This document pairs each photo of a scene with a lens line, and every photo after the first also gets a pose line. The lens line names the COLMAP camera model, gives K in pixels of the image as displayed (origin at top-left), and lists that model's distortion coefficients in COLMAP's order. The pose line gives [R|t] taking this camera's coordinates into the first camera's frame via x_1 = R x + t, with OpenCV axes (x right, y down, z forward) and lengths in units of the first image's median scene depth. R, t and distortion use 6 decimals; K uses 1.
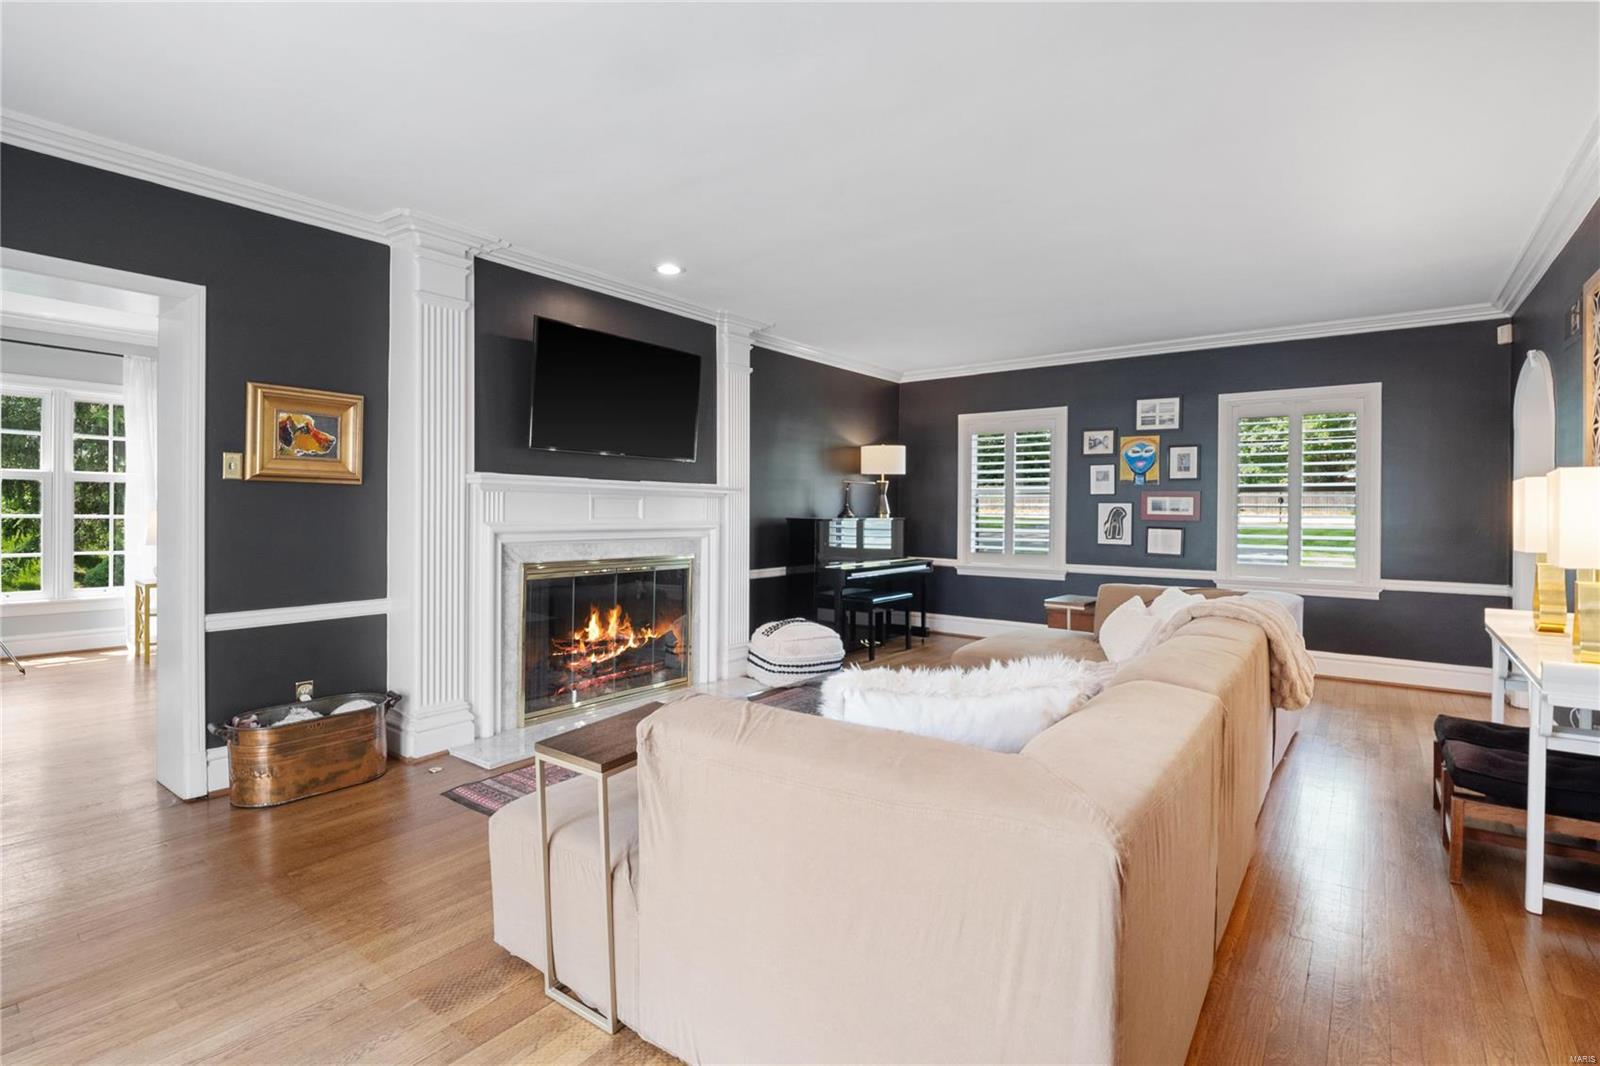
lens RADIAL K [[755.3, 0, 797.1], [0, 755.3, 523.3], [0, 0, 1]] dist [-0.013844, -0.000507]
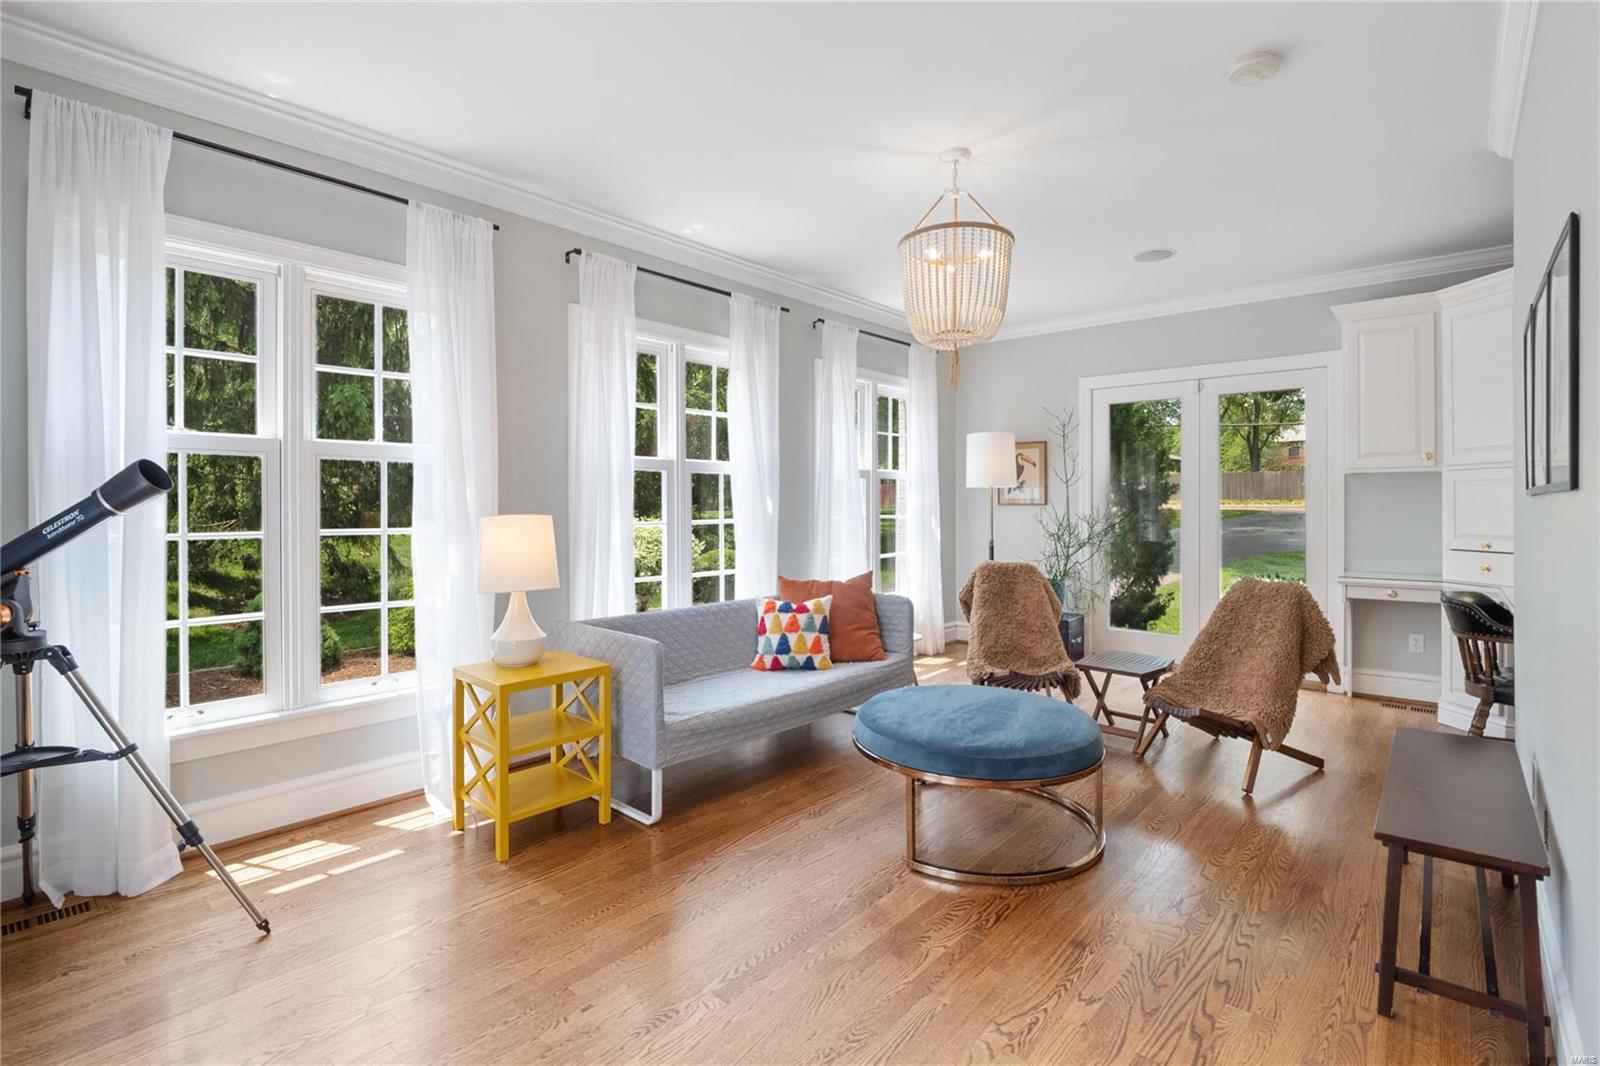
lens RADIAL K [[755.3, 0, 804.3], [0, 755.3, 518.6], [0, 0, 1]] dist [-0.013844, -0.000507]
pose [[0.998647, -0.007683, -0.051430, -0.619716], [0.007606, 0.999970, -0.001689, -0.014990], [0.051441, 0.001296, 0.998675, 0.521171]]
